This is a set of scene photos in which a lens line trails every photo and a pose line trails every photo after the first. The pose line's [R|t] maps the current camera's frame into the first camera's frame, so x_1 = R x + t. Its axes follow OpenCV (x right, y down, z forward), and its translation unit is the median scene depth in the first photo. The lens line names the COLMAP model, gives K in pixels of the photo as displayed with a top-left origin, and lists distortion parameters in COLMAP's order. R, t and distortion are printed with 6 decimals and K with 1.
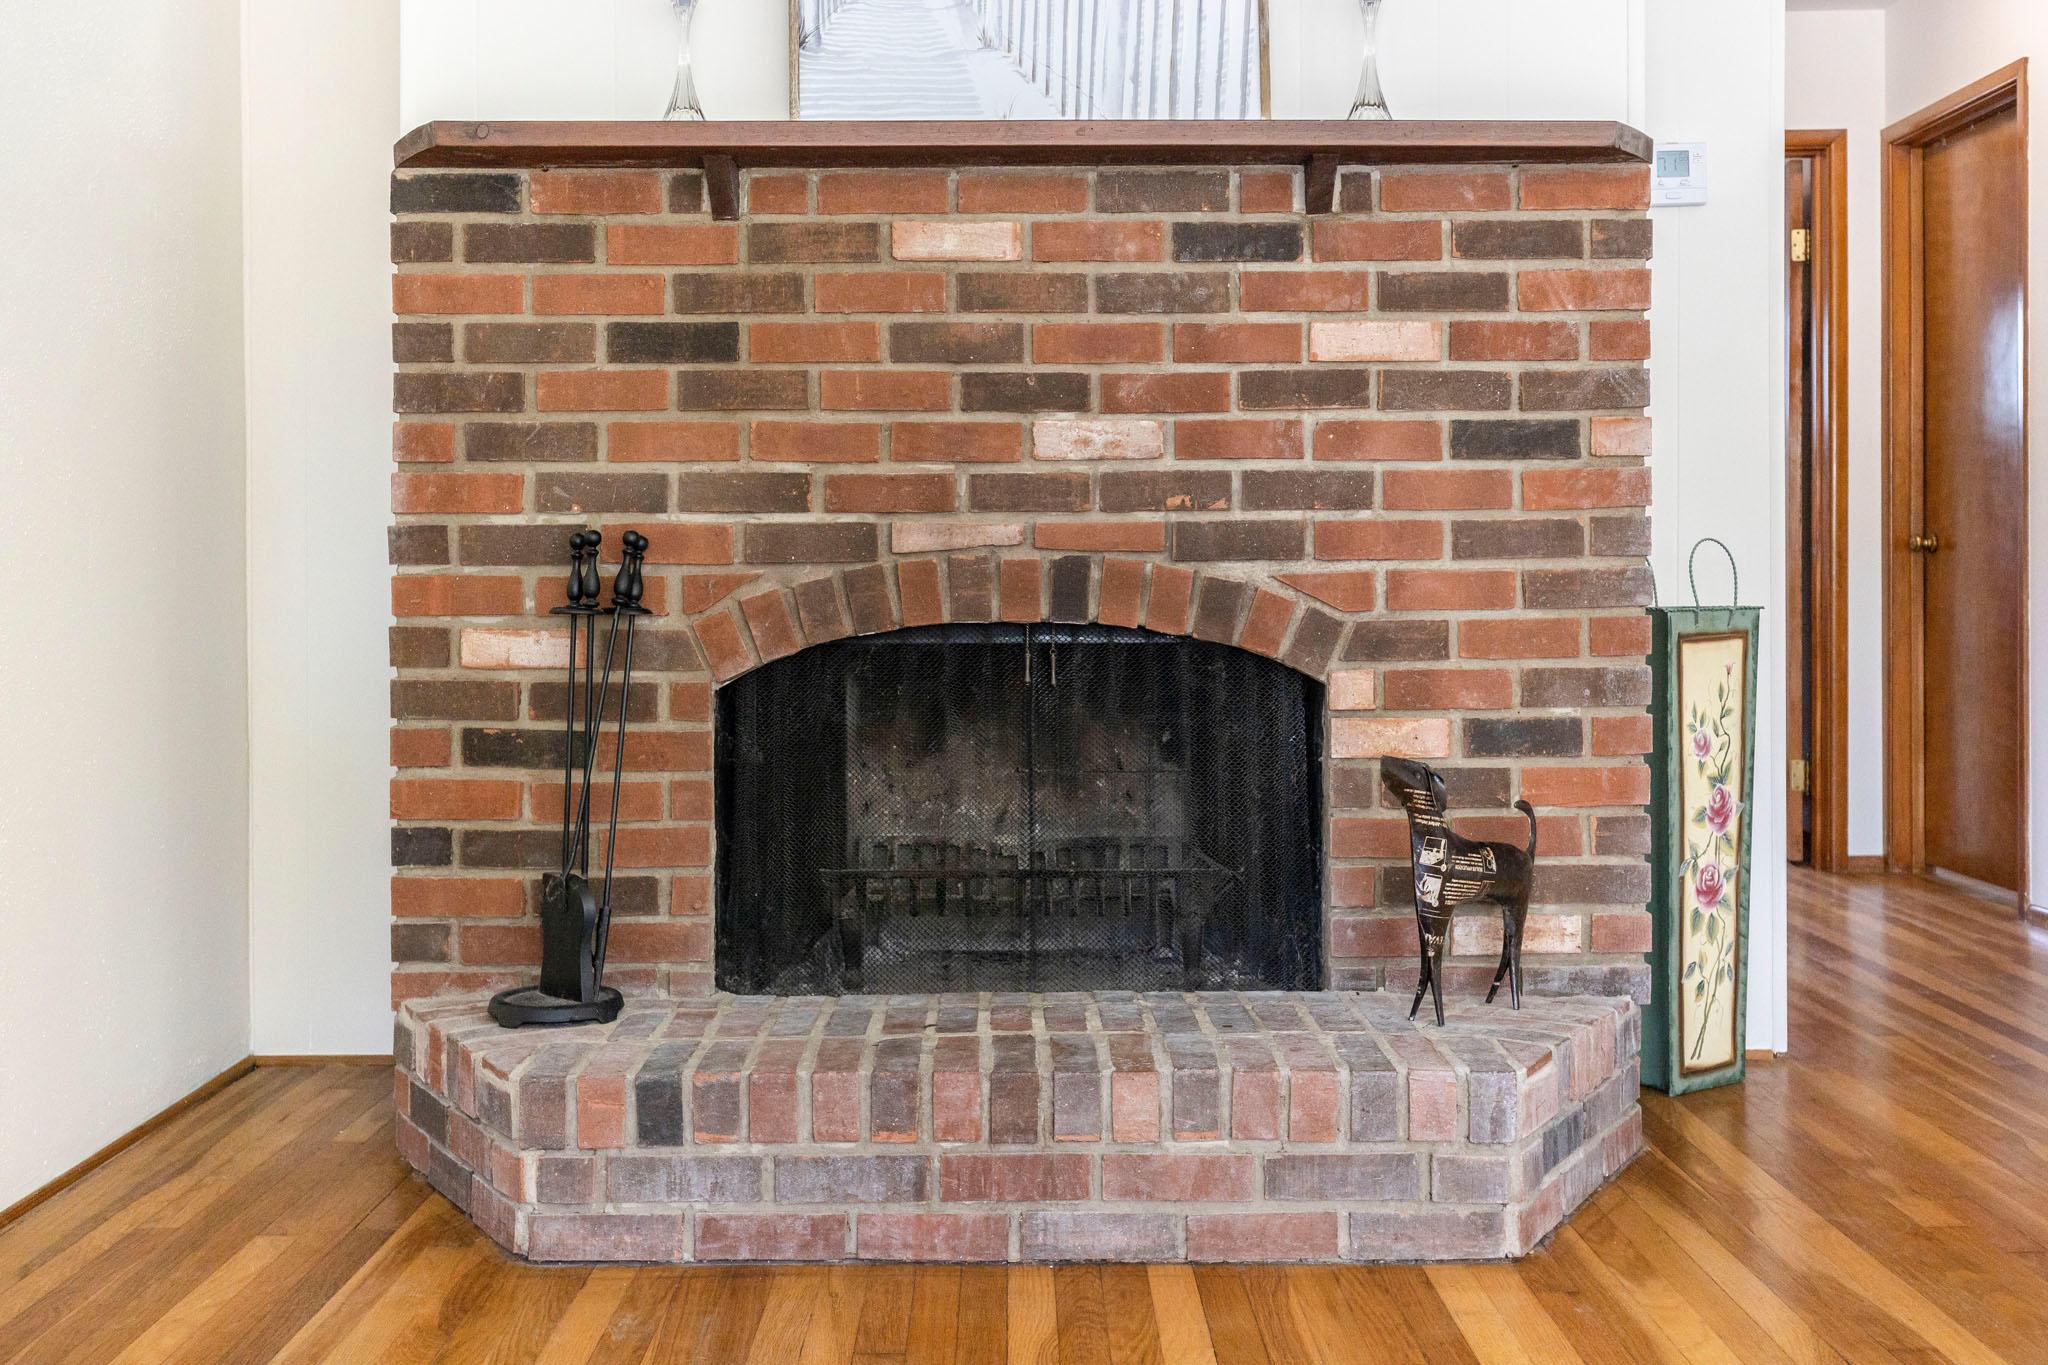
lens RADIAL K [[2148.0, 0, 1013.6], [0, 2148.0, 600.0], [0, 0, 1]] dist [0.012896, 0.000000]
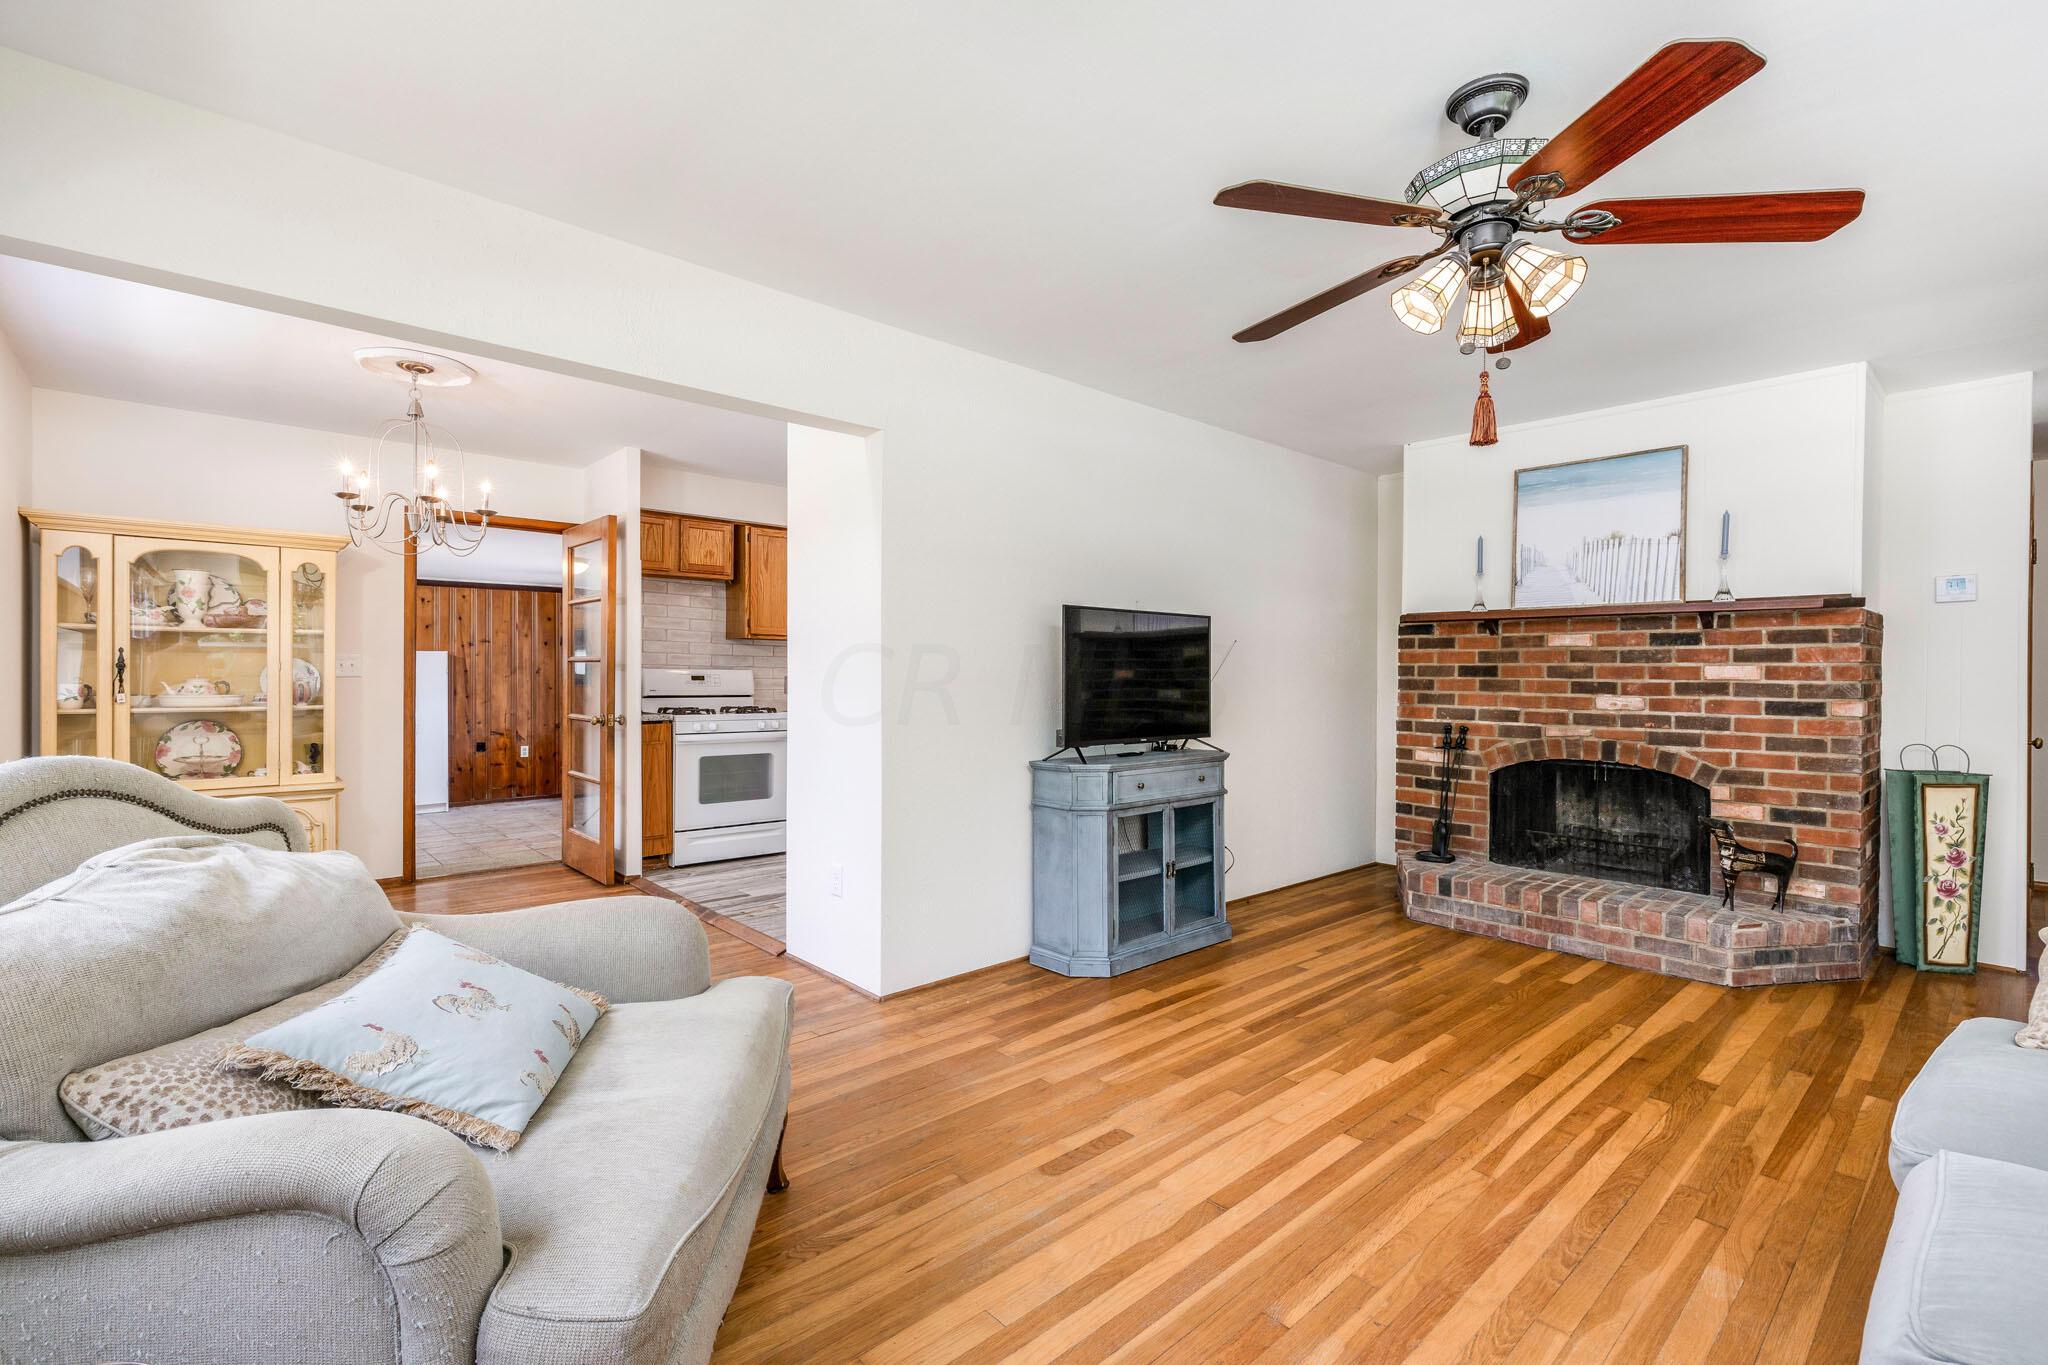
lens RADIAL K [[914.3, 0, 1022.8], [0, 914.3, 678.8], [0, 0, 1]] dist [0.005462, -0.000629]
pose [[0.671904, 0.014082, -0.740505, 0.439352], [-0.019708, 0.999805, 0.001131, -0.094868], [0.740376, 0.013834, 0.672050, -0.527660]]
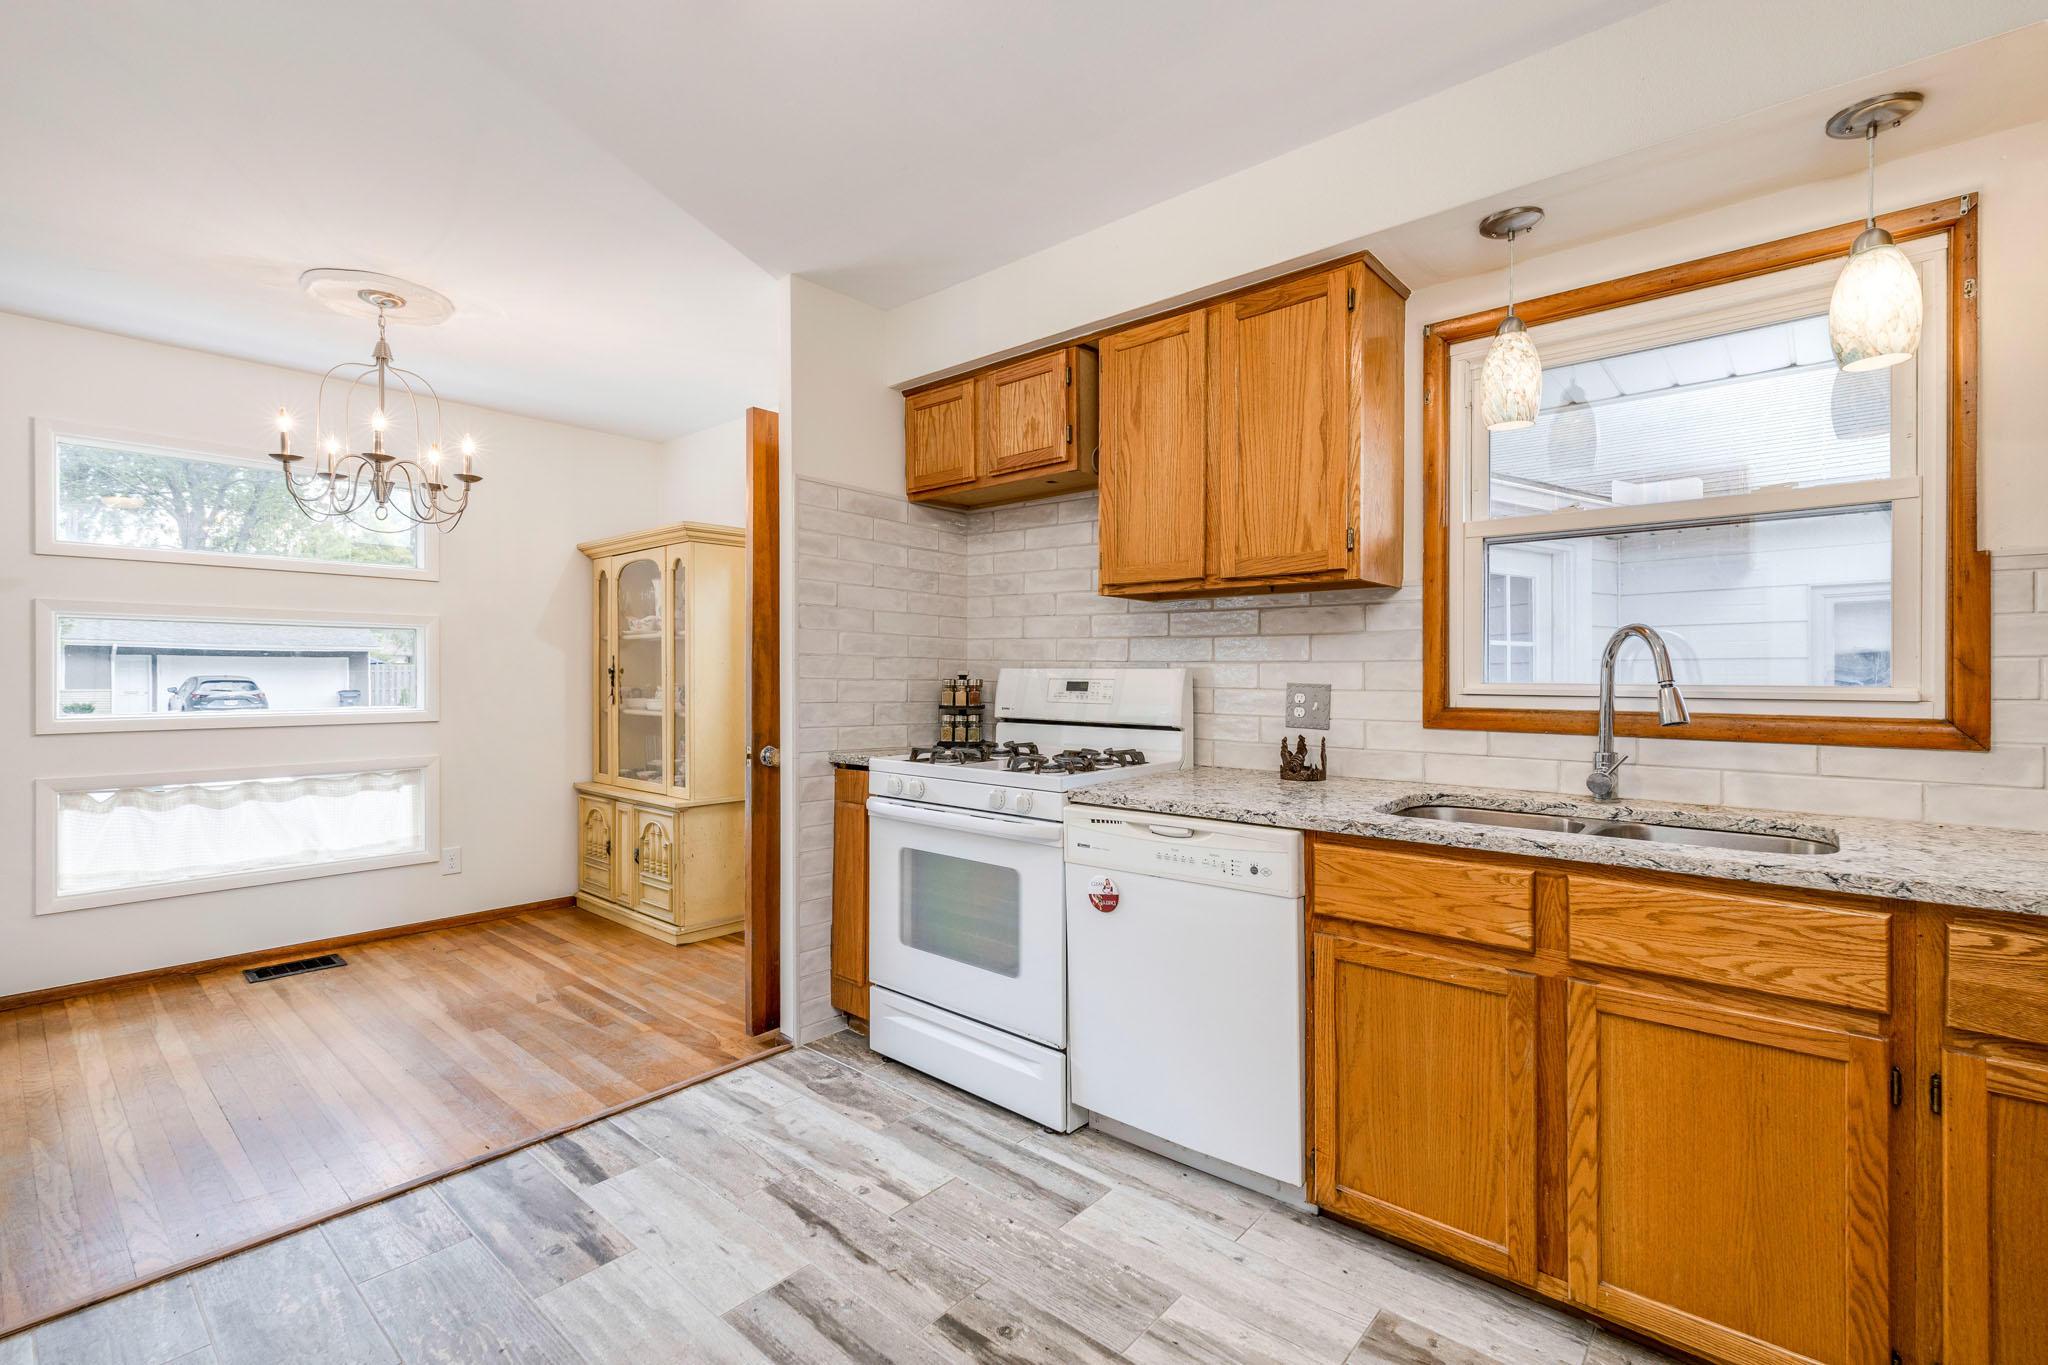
lens RADIAL K [[914.3, 0, 1037.8], [0, 914.3, 680.6], [0, 0, 1]] dist [0.005462, -0.000629]
pose [[-0.657409, 0.011443, -0.753447, -0.686235], [-0.006073, 0.999772, 0.020483, -0.105589], [0.753509, 0.018041, -0.657190, 0.818431]]
